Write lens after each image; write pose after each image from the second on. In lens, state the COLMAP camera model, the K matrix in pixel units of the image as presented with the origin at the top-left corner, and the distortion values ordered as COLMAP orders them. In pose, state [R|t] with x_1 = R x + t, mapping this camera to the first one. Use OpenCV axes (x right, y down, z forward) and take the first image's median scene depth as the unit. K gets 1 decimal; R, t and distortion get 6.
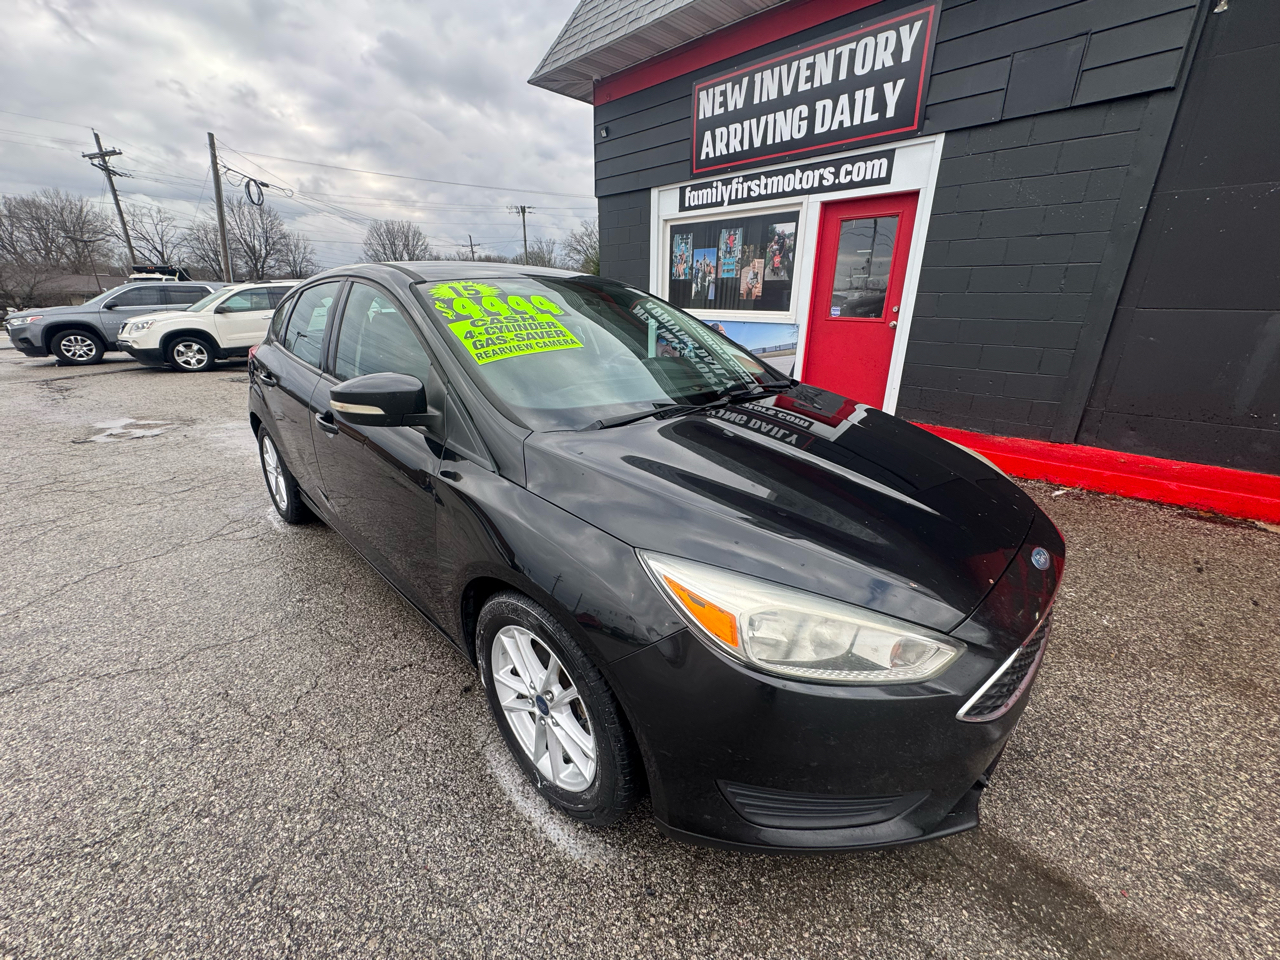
lens RADIAL K [[507.5, 0, 637.1], [0, 507.5, 478.9], [0, 0, 1]] dist [-0.002875, 0.000499]
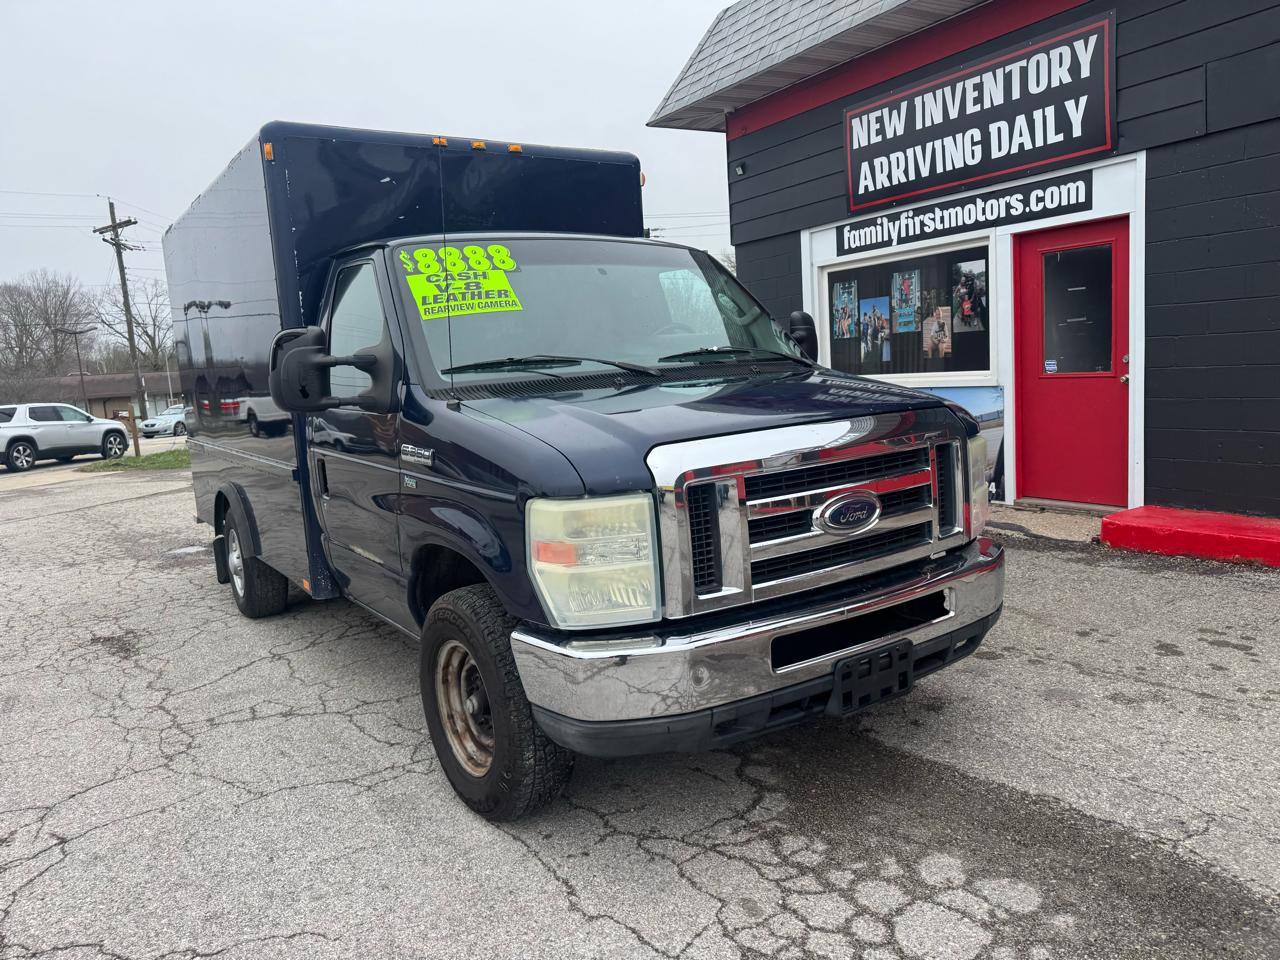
lens RADIAL K [[904.3, 0, 632.3], [0, 904.3, 487.6], [0, 0, 1]] dist [0.028160, -0.033256]
pose [[0.971433, -0.045386, -0.232933, 0.097333], [0.000011, 0.981550, -0.191205, 0.095632], [0.237314, 0.185741, 0.953511, -0.371257]]
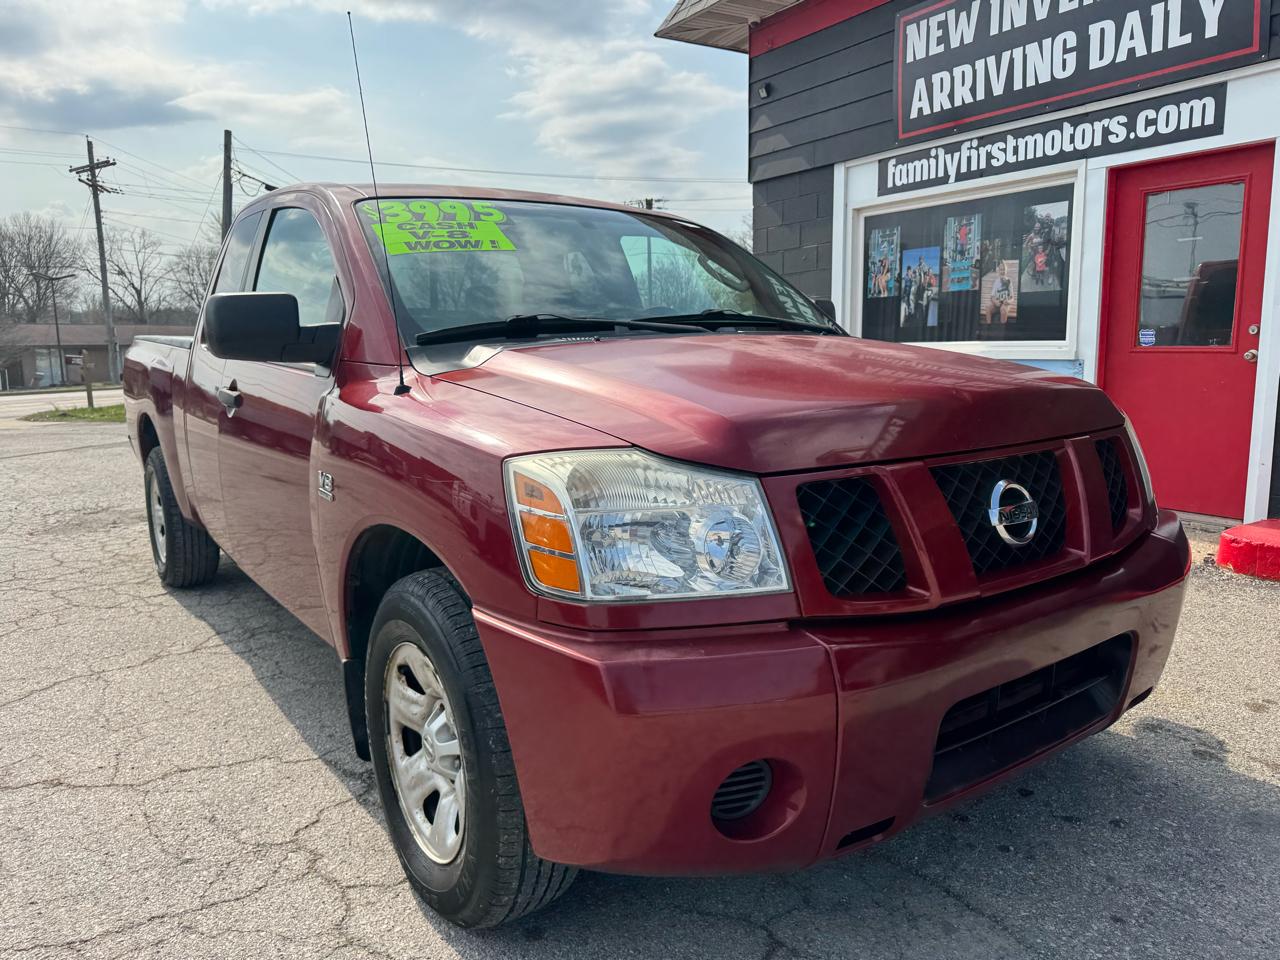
lens RADIAL K [[907.6, 0, 640.0], [0, 907.6, 480.0], [0, 0, 1]] dist [-0.000955, 0.002151]
pose [[0.976747, 0.005639, -0.214322, 0.042492], [-0.044999, 0.982780, -0.179219, 0.046737], [0.209621, 0.184696, 0.960181, -0.101935]]
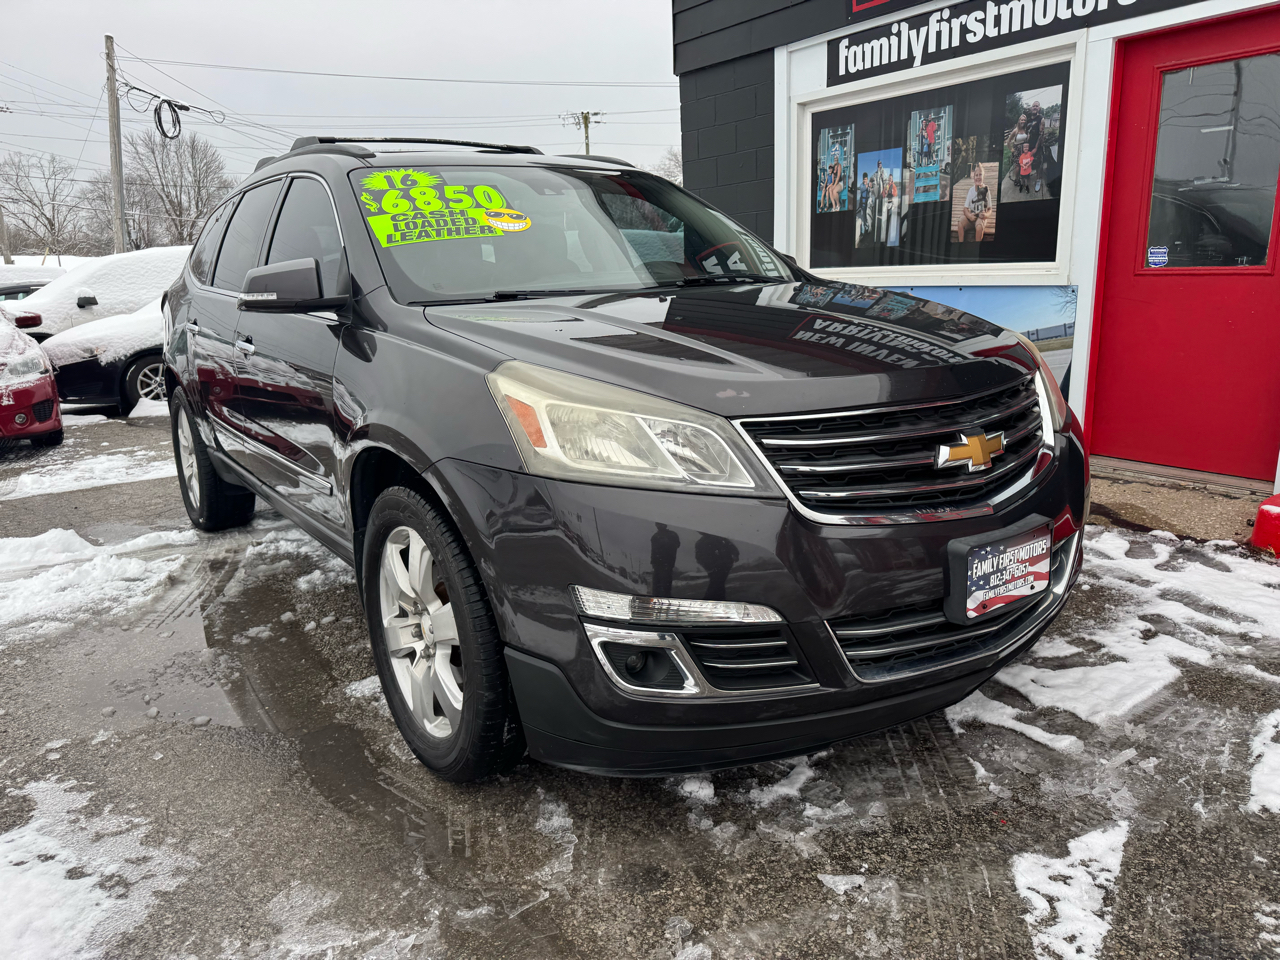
lens RADIAL K [[910.3, 0, 636.8], [0, 910.3, 484.9], [0, 0, 1]] dist [-0.019556, 0.025517]
pose [[0.986006, -0.004248, -0.166653, 0.049232], [-0.011967, 0.995293, -0.096174, -0.028398], [0.166277, 0.096822, 0.981314, 0.102139]]
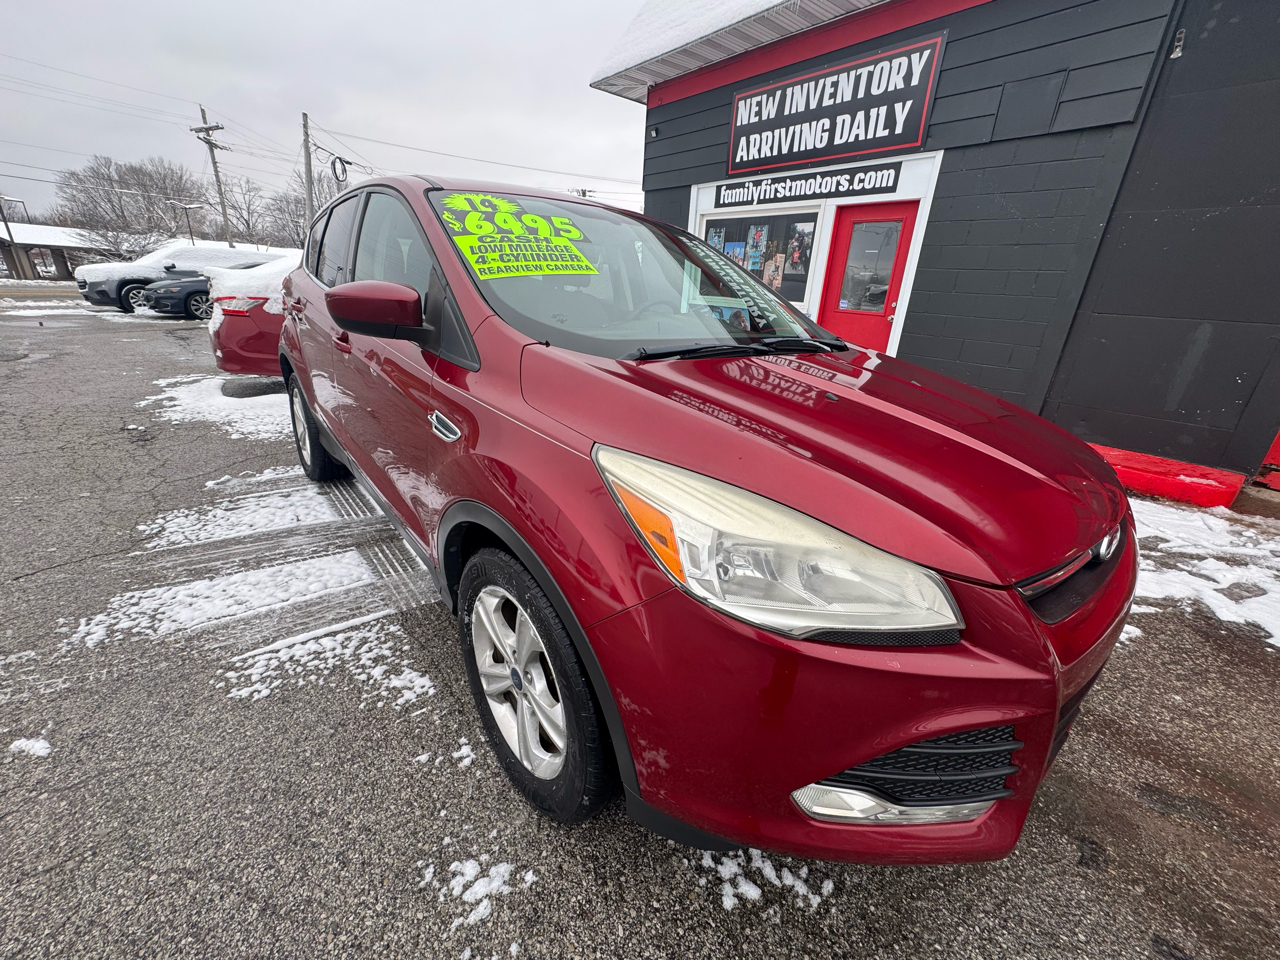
lens RADIAL K [[507.5, 0, 637.1], [0, 507.5, 478.9], [0, 0, 1]] dist [-0.002875, 0.000499]
pose [[0.993679, 0.080492, -0.078251, 0.056538], [-0.078740, 0.996576, 0.025228, 0.059424], [0.080014, -0.018907, 0.996614, -0.154707]]
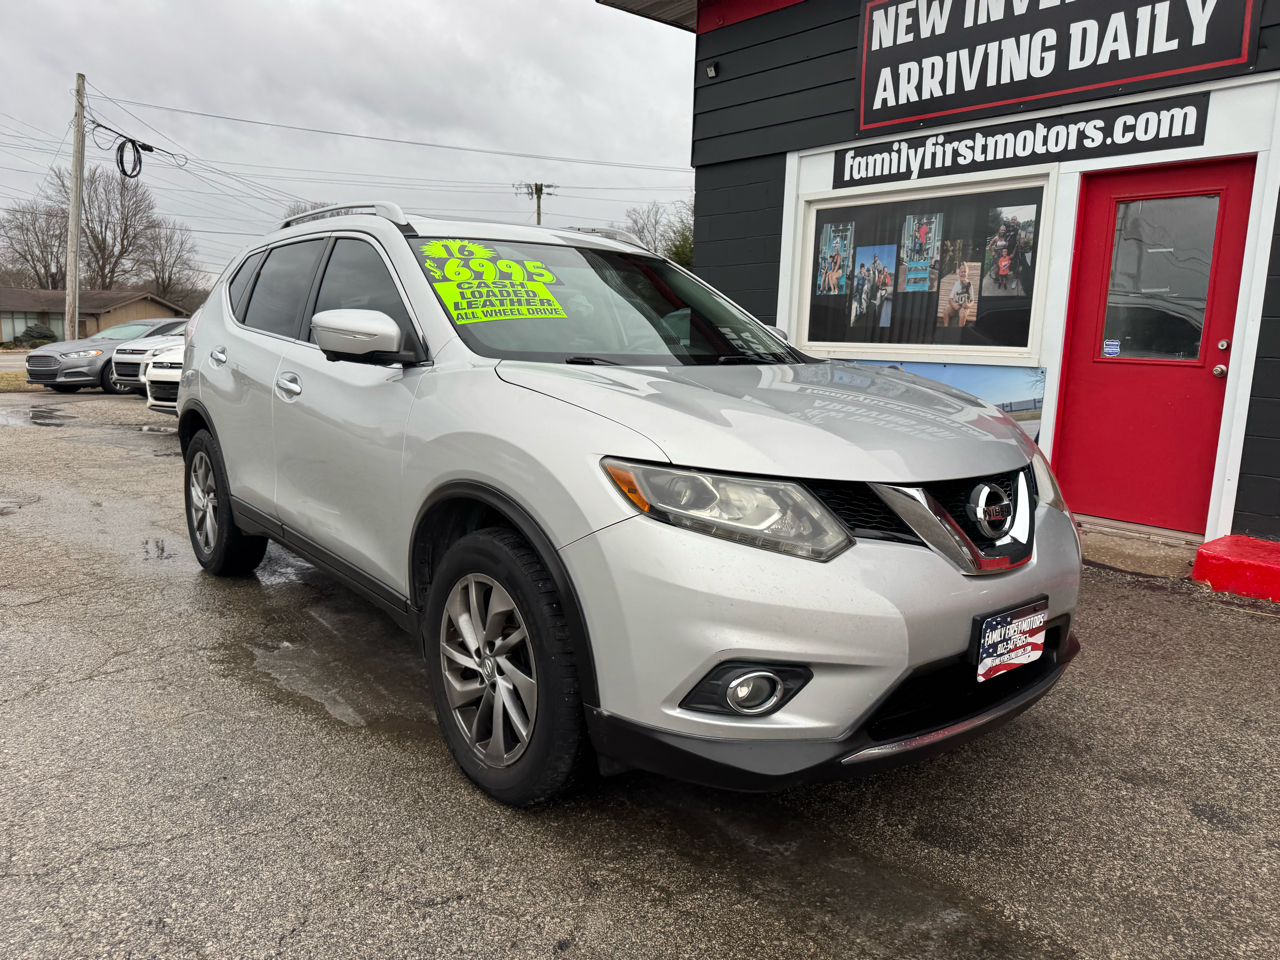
lens RADIAL K [[905.3, 0, 639.3], [0, 905.3, 488.4], [0, 0, 1]] dist [0.003270, -0.001819]
pose [[0.996600, 0.032177, -0.075847, -0.064399], [-0.044557, 0.984839, -0.167650, 0.027244], [0.069303, 0.170460, 0.982925, -0.032860]]
